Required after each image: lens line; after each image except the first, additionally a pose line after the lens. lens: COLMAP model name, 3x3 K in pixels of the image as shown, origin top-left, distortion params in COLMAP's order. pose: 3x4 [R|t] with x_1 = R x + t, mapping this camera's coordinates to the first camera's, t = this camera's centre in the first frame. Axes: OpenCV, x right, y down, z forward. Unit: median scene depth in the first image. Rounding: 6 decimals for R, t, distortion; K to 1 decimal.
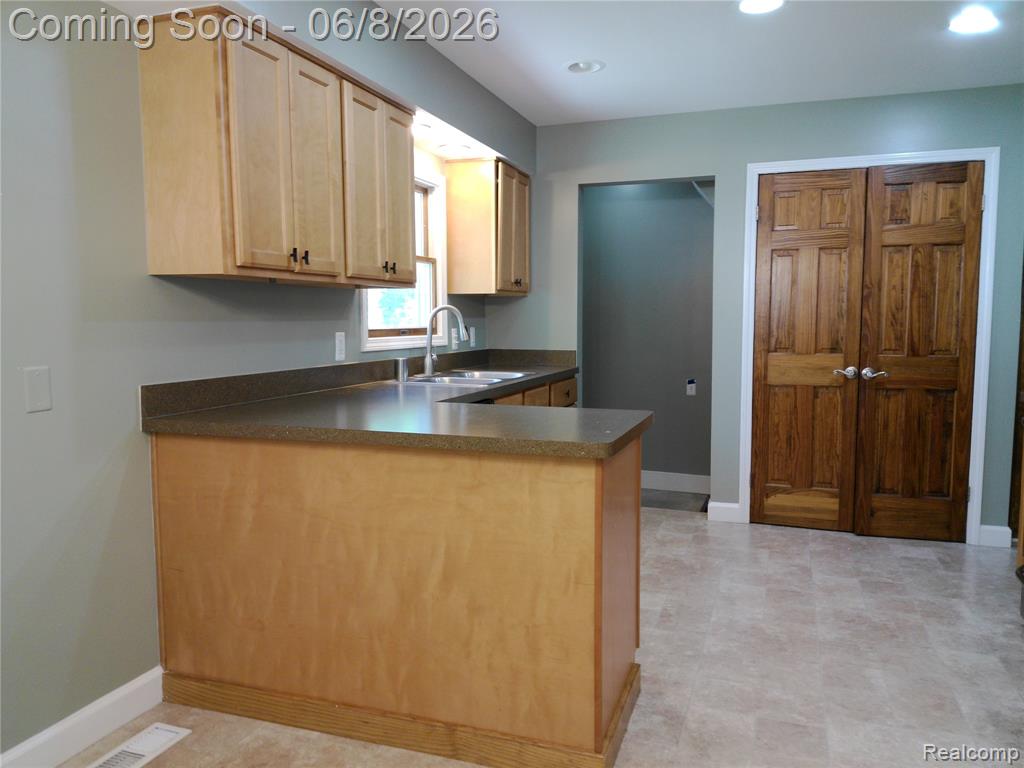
lens RADIAL K [[757.3, 0, 512.0], [0, 757.3, 384.0], [0, 0, 1]] dist [0.099542, -0.125126]
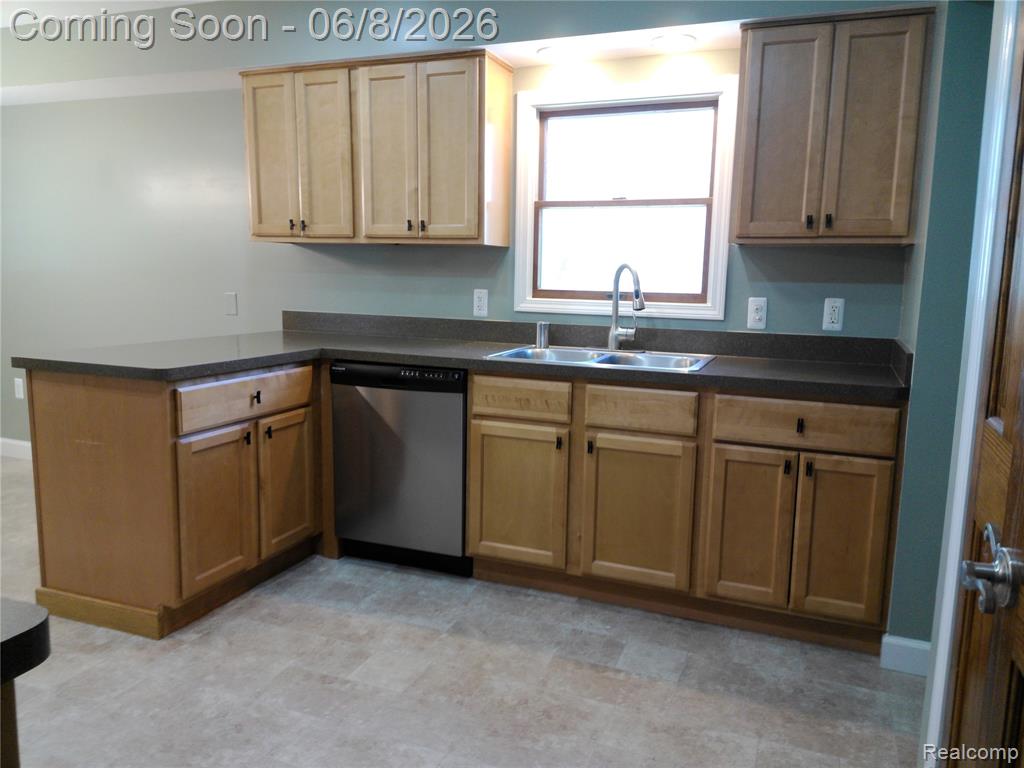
lens RADIAL K [[757.3, 0, 512.0], [0, 757.3, 384.0], [0, 0, 1]] dist [0.099542, -0.125126]
pose [[-0.033524, 0.151441, -0.987898, 0.875145], [-0.108474, 0.982063, 0.154227, -0.112547], [0.993534, 0.112331, -0.016496, 1.140991]]
